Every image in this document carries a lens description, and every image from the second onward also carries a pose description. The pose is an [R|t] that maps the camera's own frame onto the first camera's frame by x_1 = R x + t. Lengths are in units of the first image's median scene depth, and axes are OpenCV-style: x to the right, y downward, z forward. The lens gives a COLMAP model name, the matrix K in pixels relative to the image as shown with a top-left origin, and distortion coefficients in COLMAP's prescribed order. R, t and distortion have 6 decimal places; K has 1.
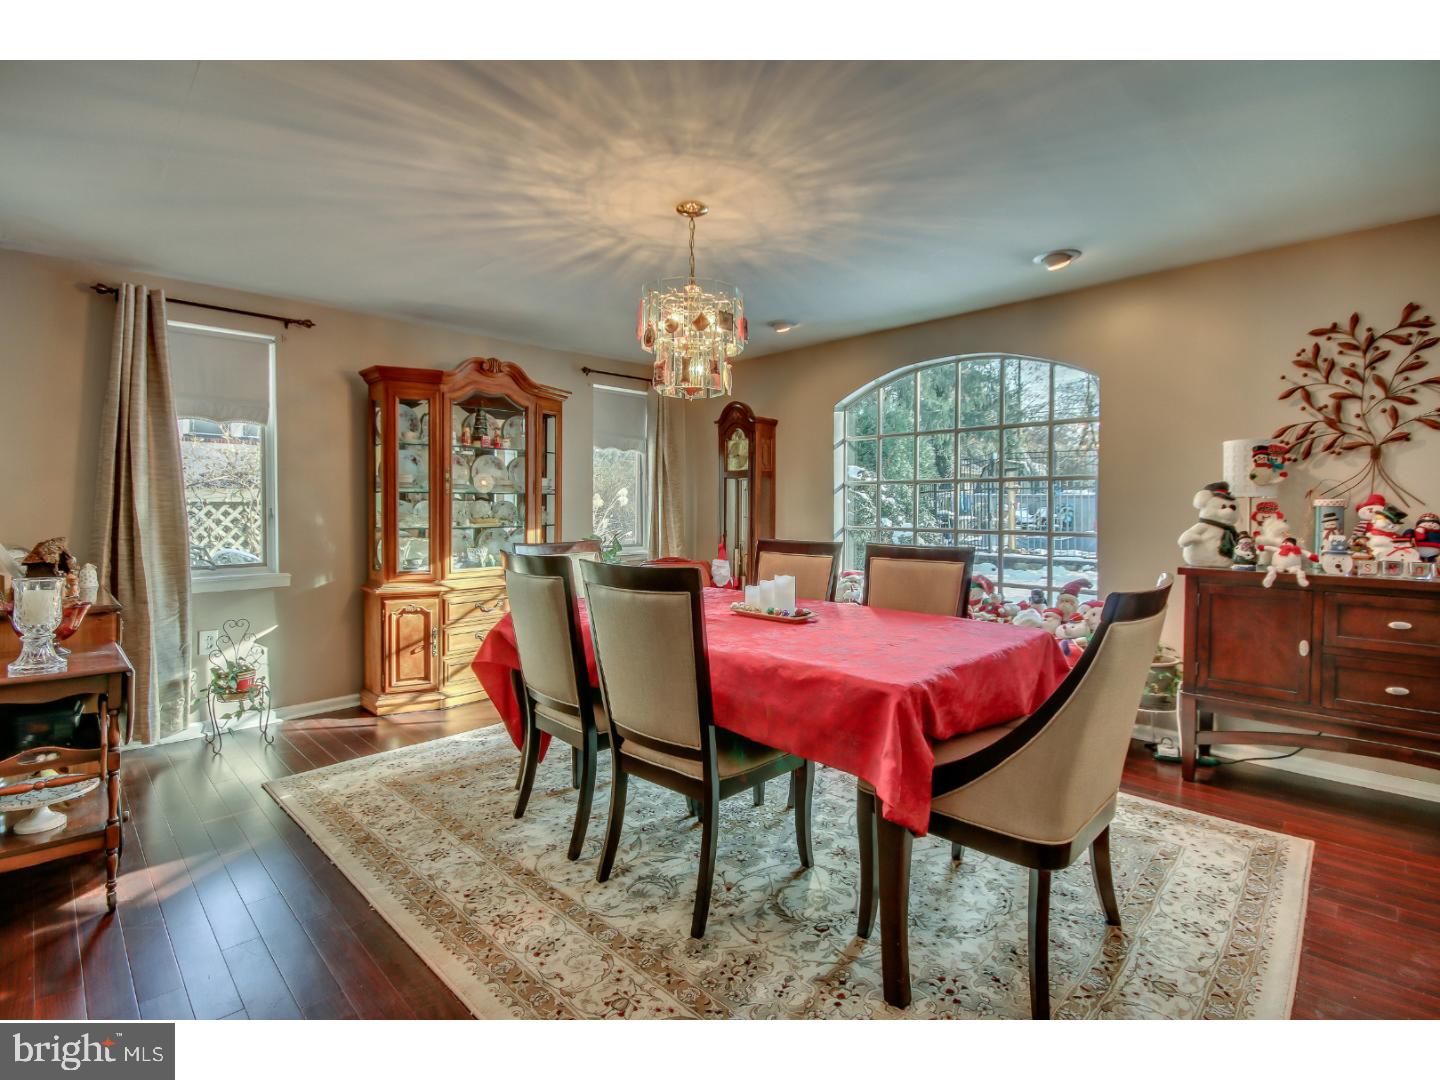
lens RADIAL K [[667.3, 0, 717.5], [0, 667.3, 503.4], [0, 0, 1]] dist [-0.002178, -0.001798]
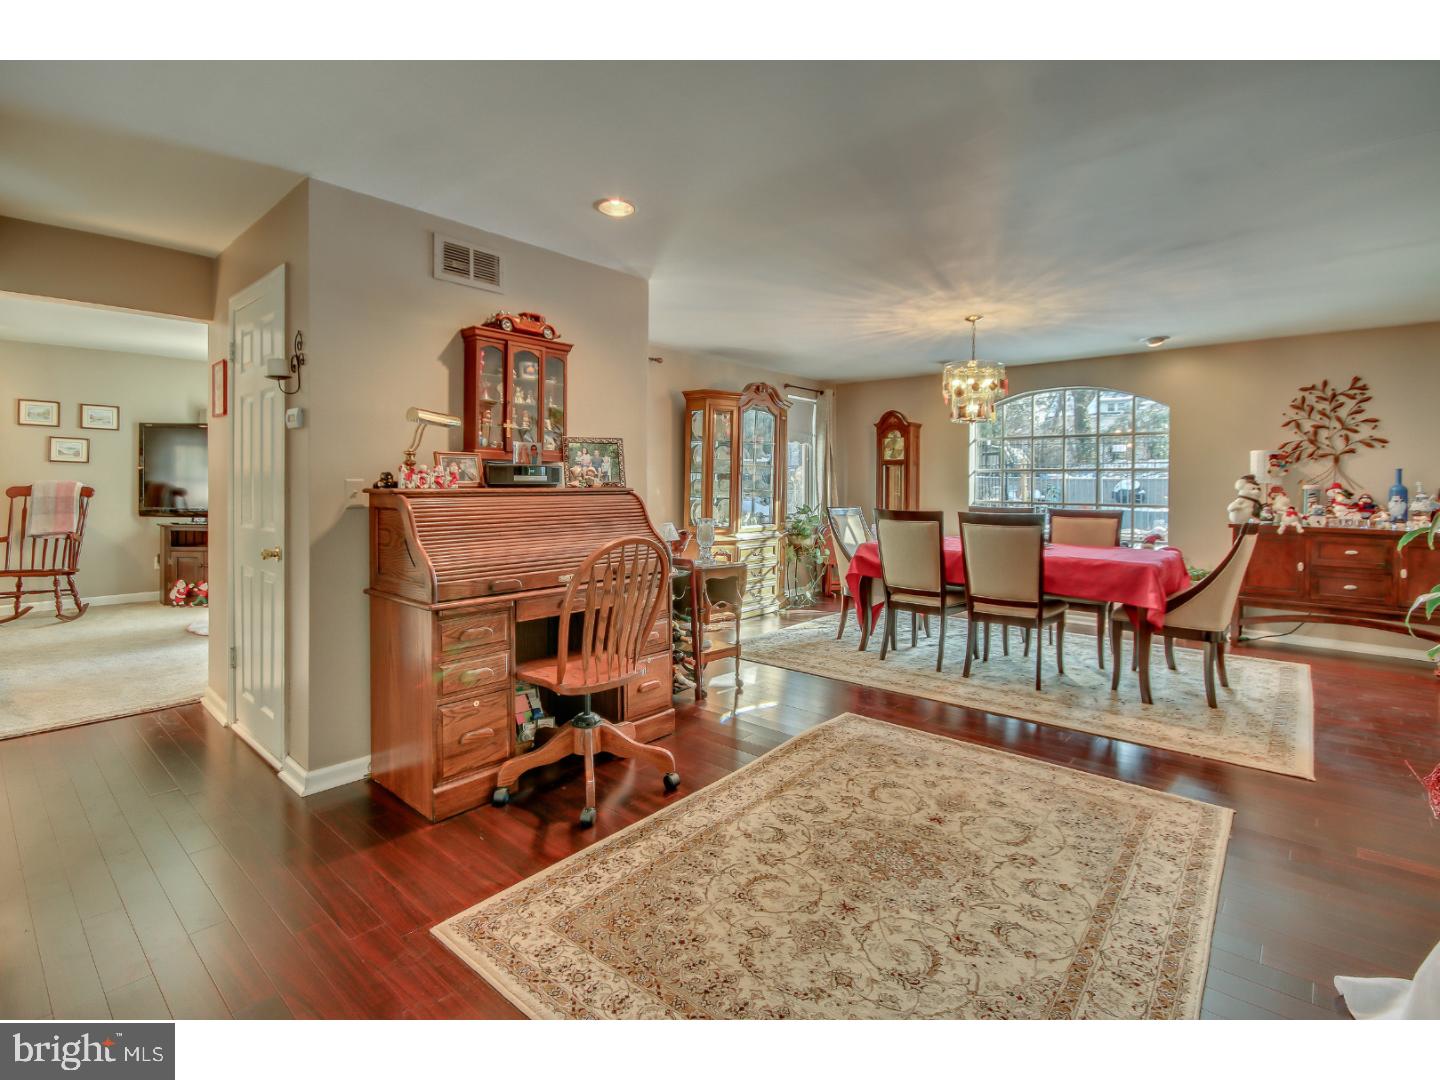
lens RADIAL K [[668.9, 0, 720.9], [0, 668.9, 474.5], [0, 0, 1]] dist [0.000151, 0.000450]
pose [[0.998005, 0.010921, 0.062181, -0.763204], [-0.010286, 0.999892, -0.010529, -0.000141], [-0.062289, 0.009869, 0.998009, -0.682290]]
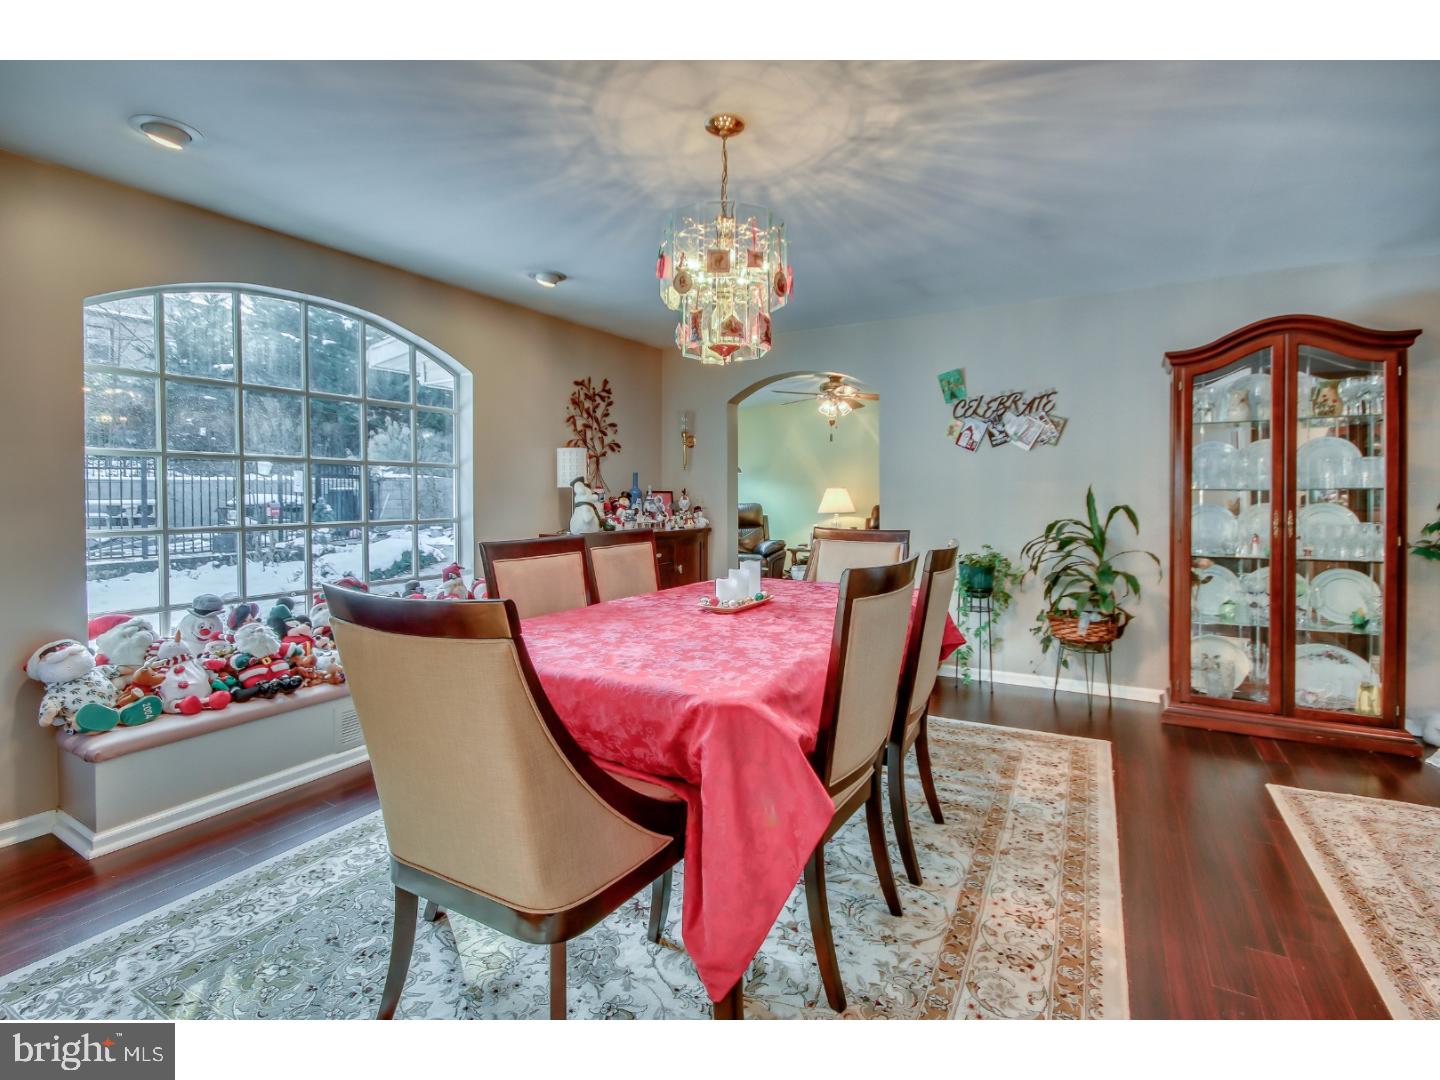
lens RADIAL K [[678.2, 0, 725.2], [0, 678.2, 497.9], [0, 0, 1]] dist [0.001077, -0.000058]
pose [[-0.259465, -0.010173, 0.965699, -0.780232], [-0.000427, 0.999946, 0.010419, -0.001943], [-0.965752, 0.002291, -0.259456, 1.138051]]
